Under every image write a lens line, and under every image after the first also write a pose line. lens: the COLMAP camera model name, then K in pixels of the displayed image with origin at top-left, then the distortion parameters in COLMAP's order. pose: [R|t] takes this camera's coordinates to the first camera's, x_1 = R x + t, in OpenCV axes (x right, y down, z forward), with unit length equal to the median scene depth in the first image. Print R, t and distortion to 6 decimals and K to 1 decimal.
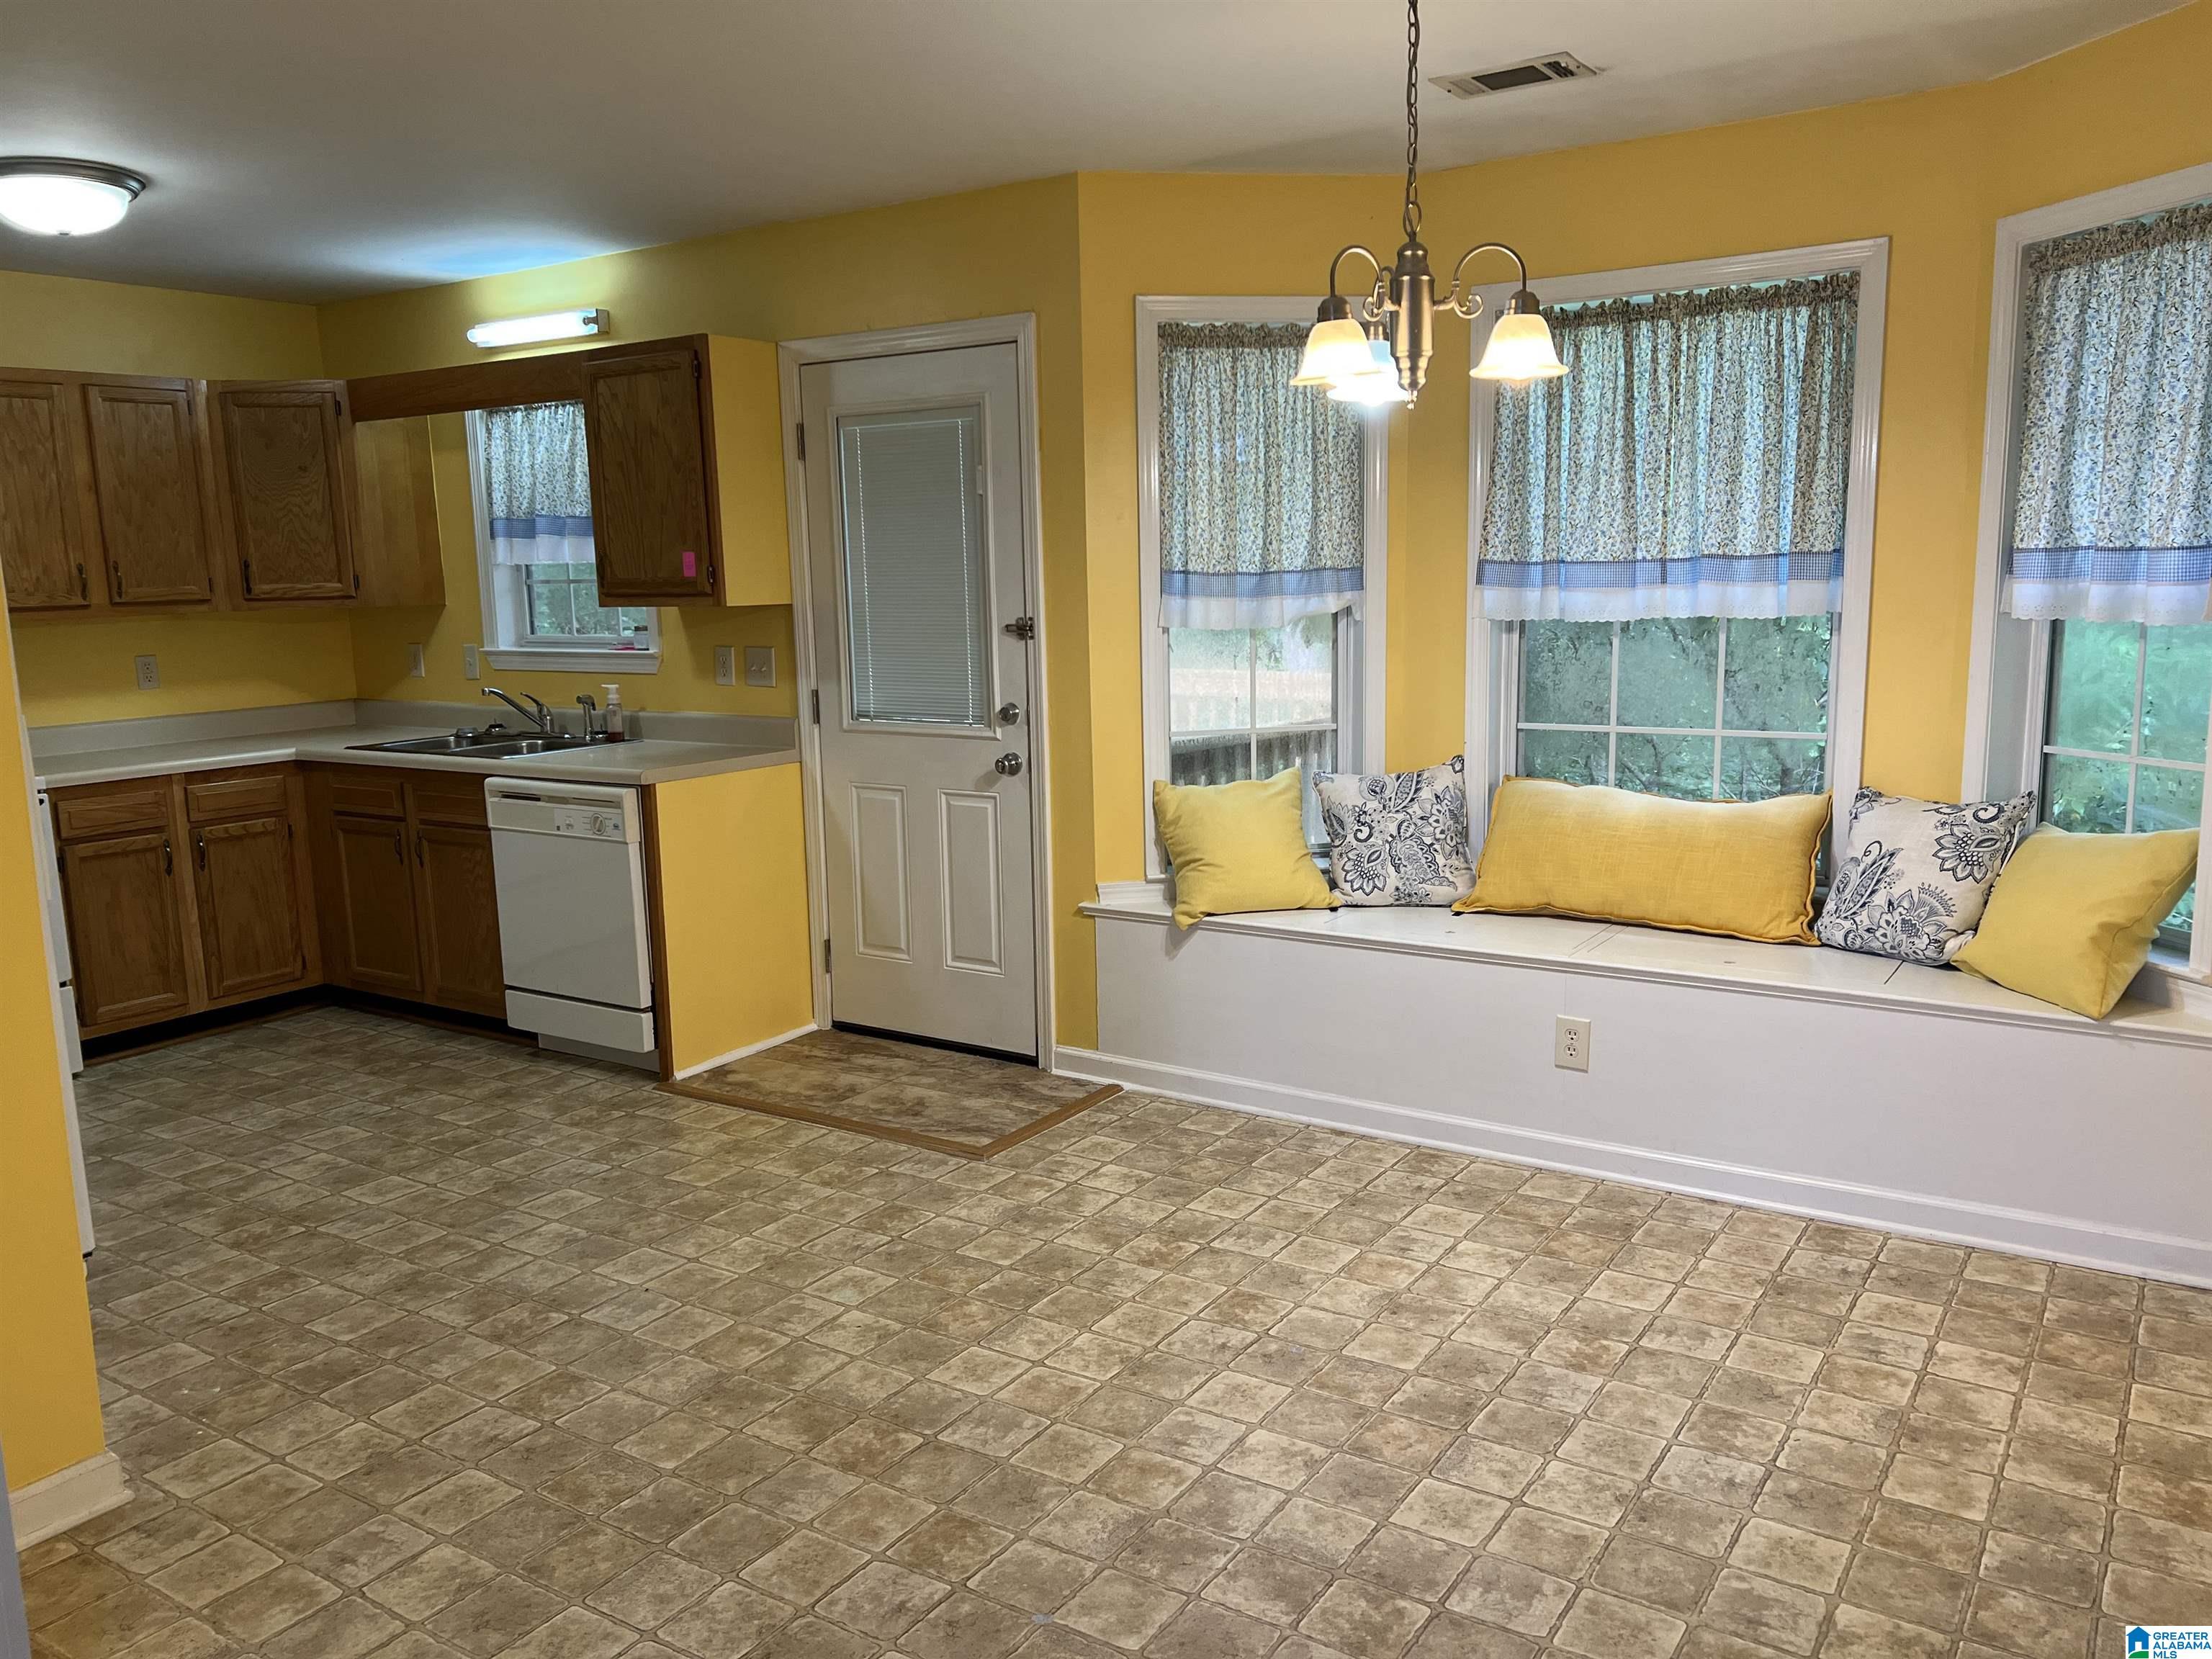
lens RADIAL K [[1676.8, 0, 1117.6], [0, 1676.8, 834.3], [0, 0, 1]] dist [0.059777, -0.070994]
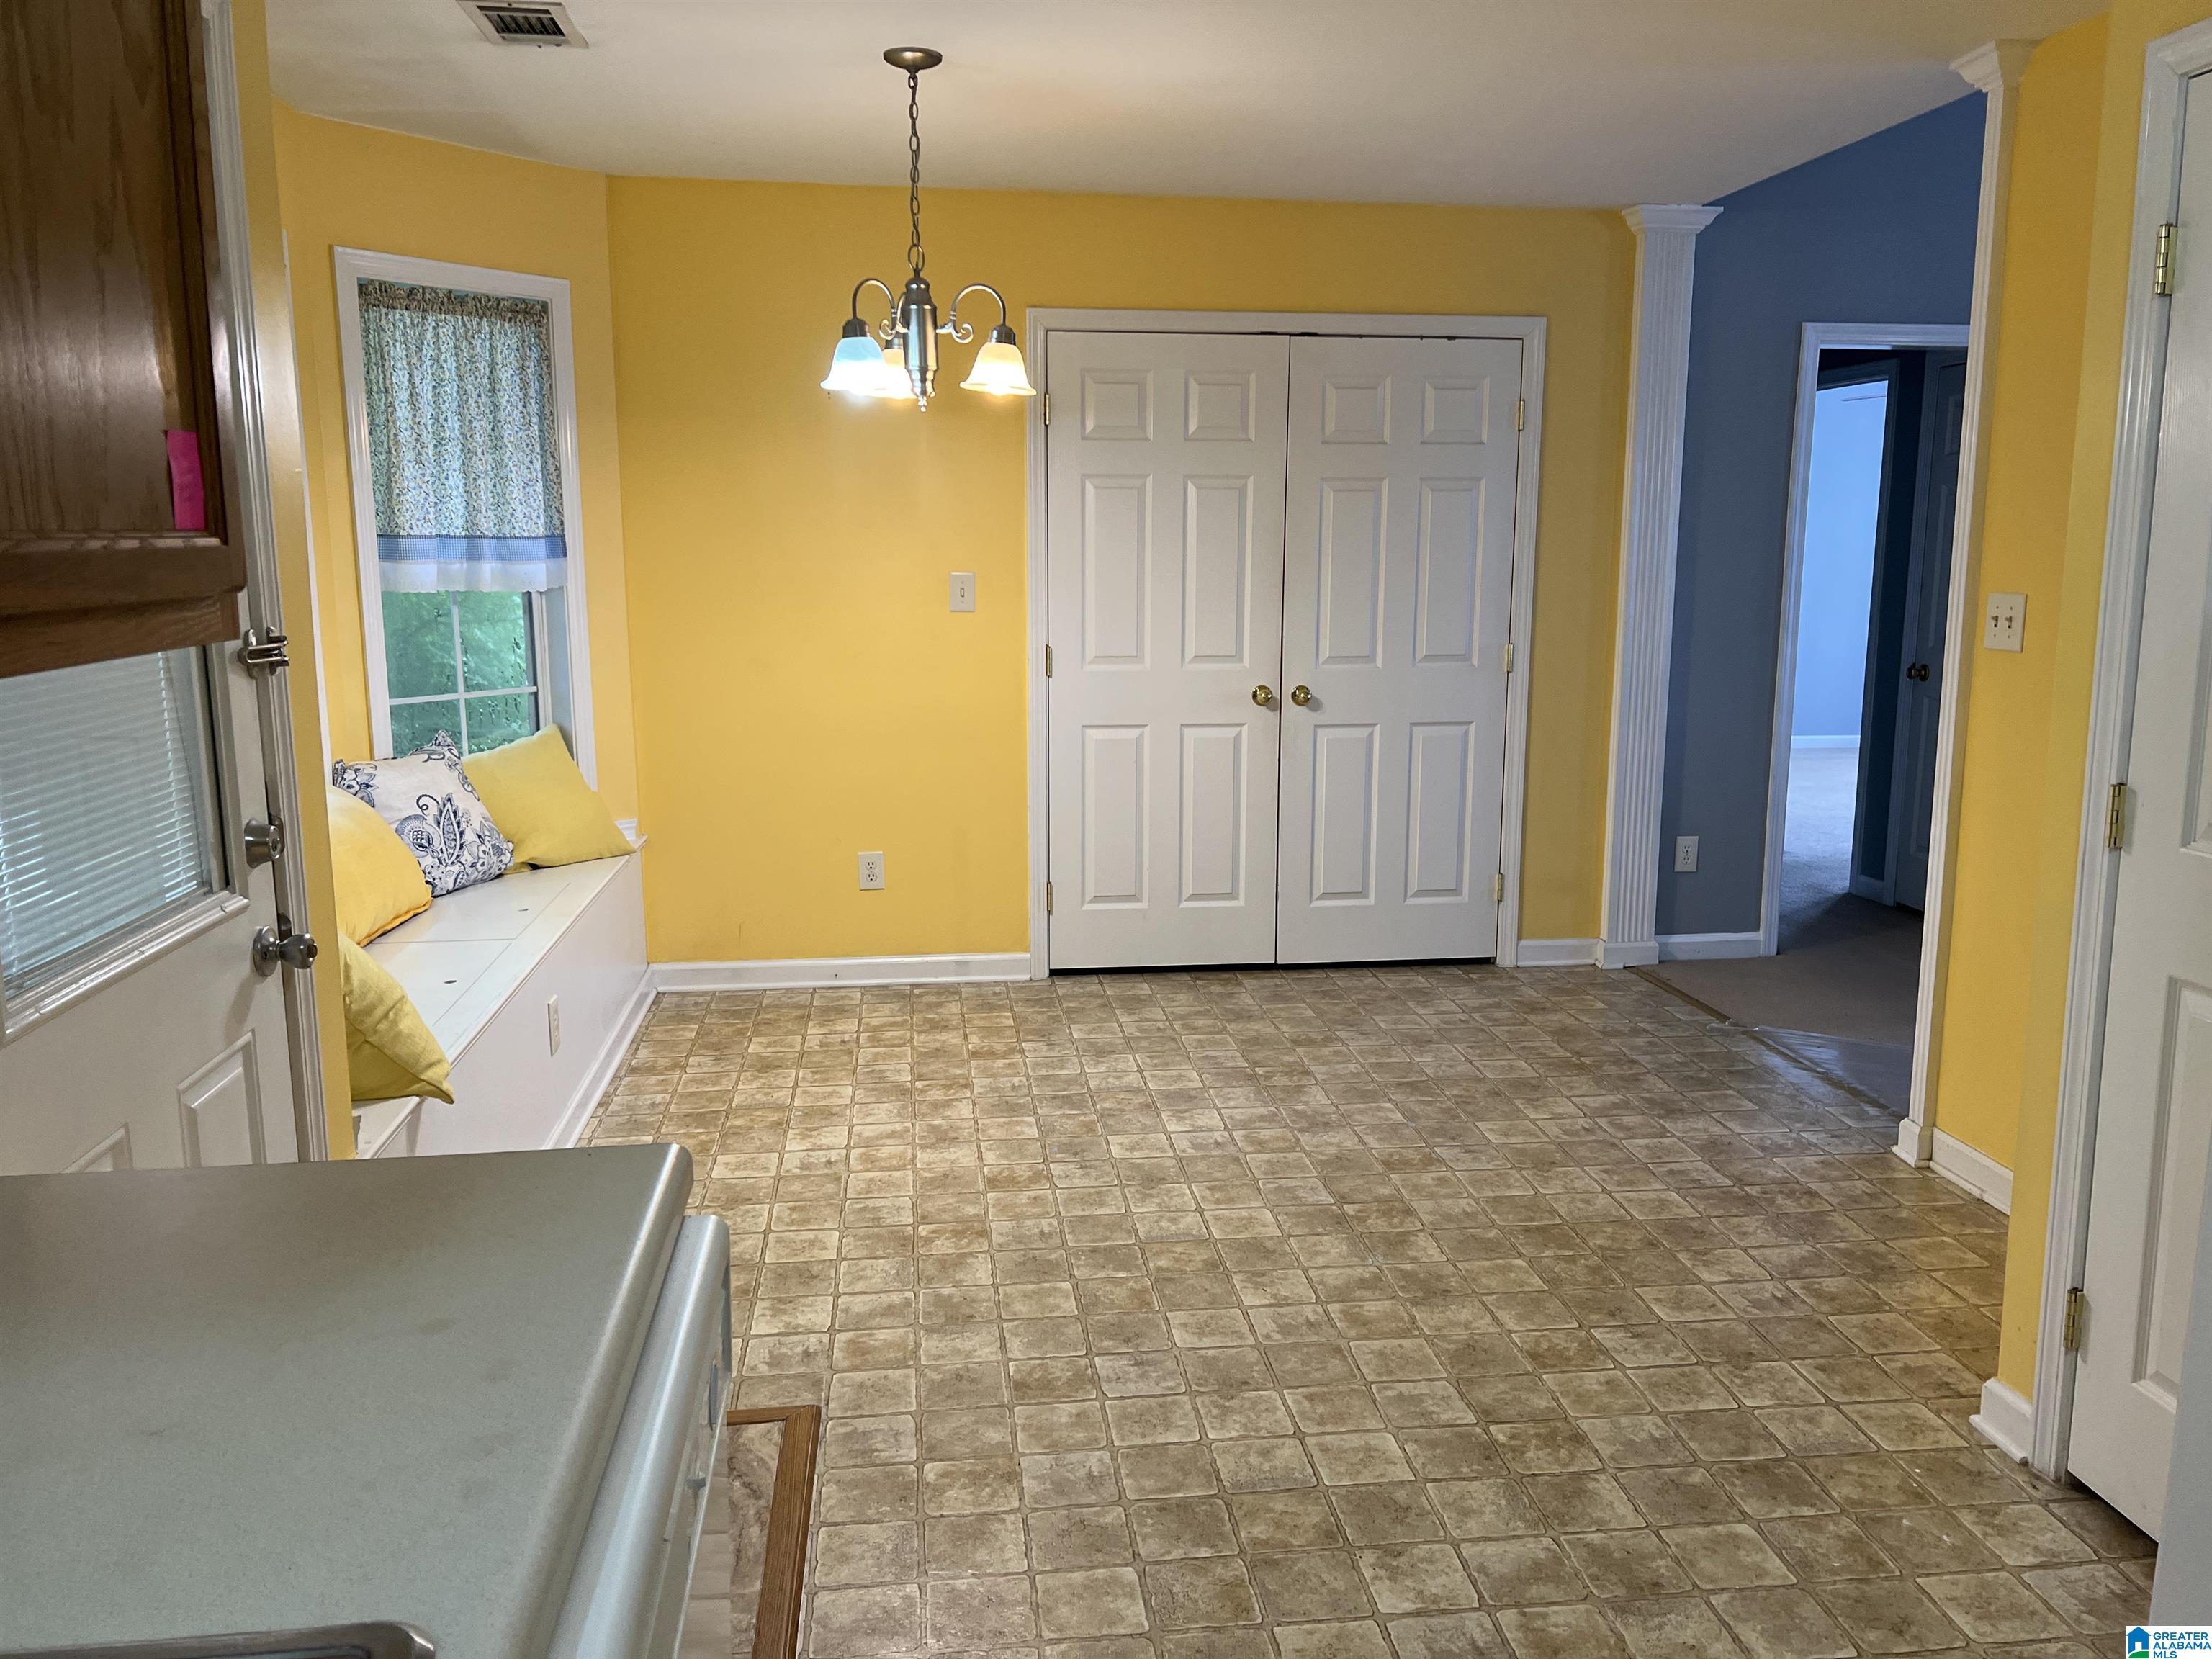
lens RADIAL K [[1676.8, 0, 1117.6], [0, 1676.8, 834.3], [0, 0, 1]] dist [0.059777, -0.070994]
pose [[-0.658058, -0.109344, 0.744986, -0.731291], [0.135922, 0.955896, 0.260362, -0.212844], [-0.740598, 0.272593, -0.614172, 1.450498]]
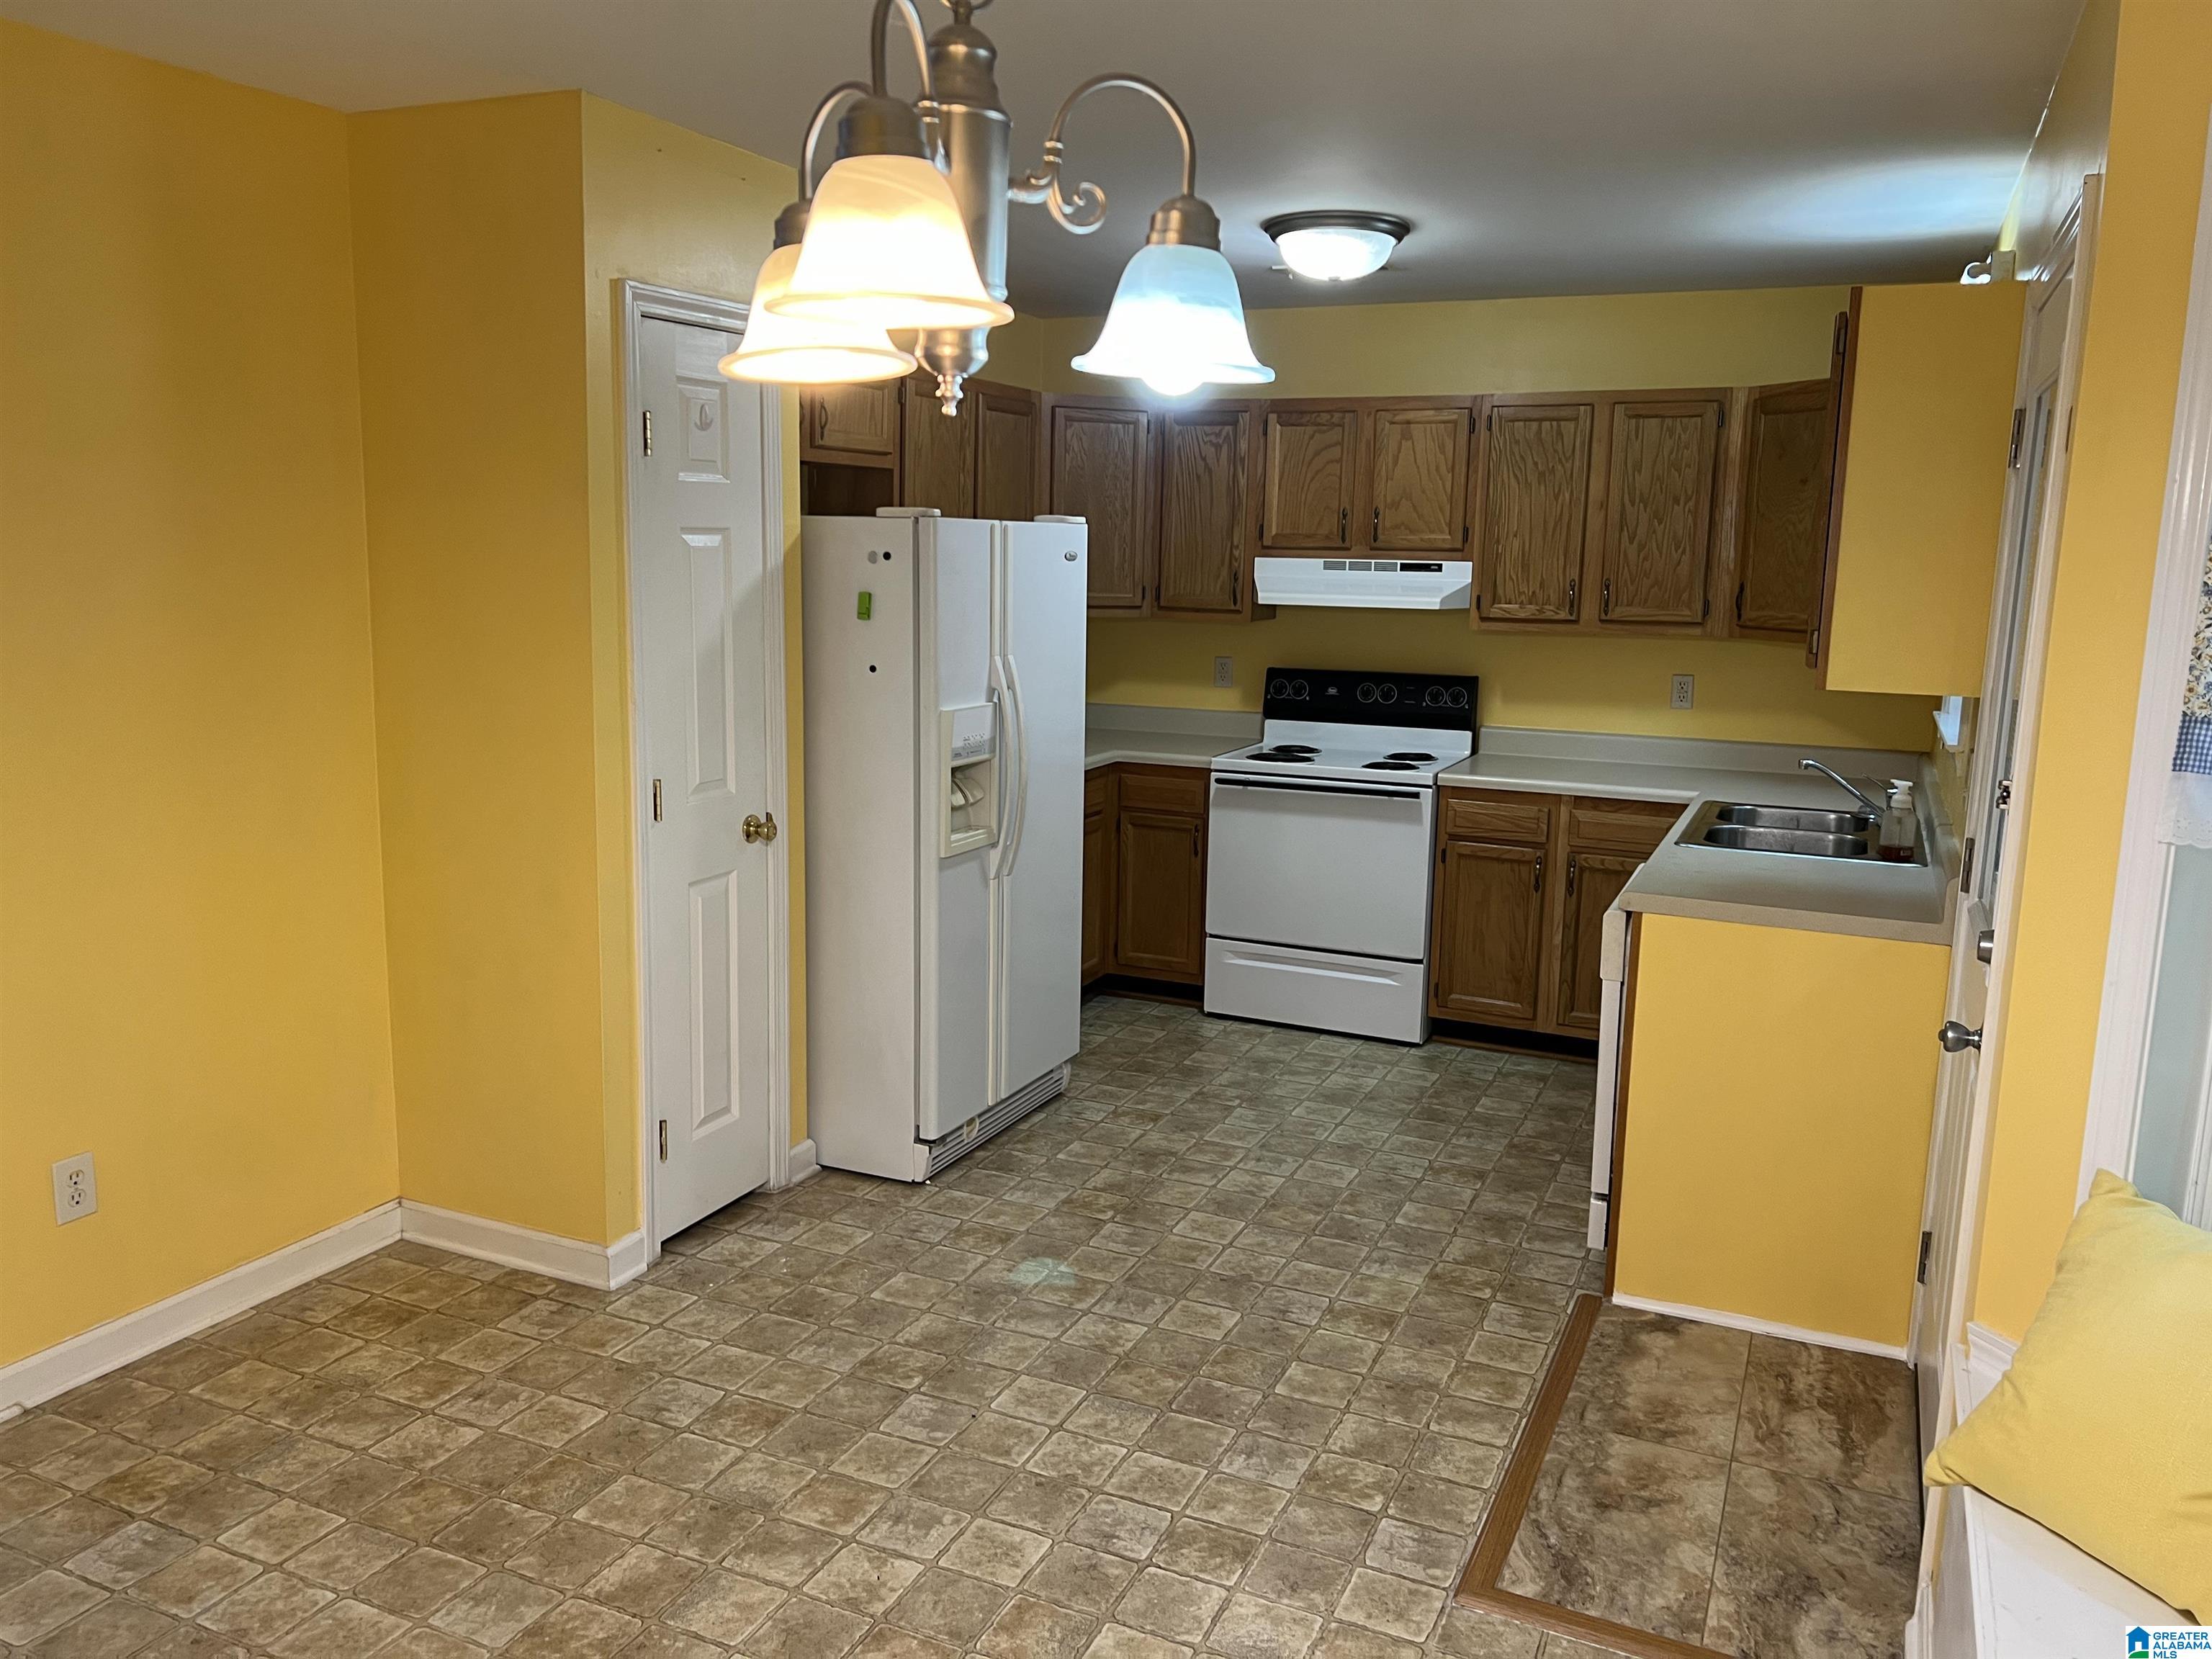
lens RADIAL K [[1670.5, 0, 1097.9], [0, 1670.5, 817.3], [0, 0, 1]] dist [0.033340, -0.006692]
pose [[0.159083, 0.193495, -0.968118, 0.520799], [-0.186684, 0.968811, 0.162957, -0.193668], [0.969454, 0.154808, 0.190244, 0.808499]]
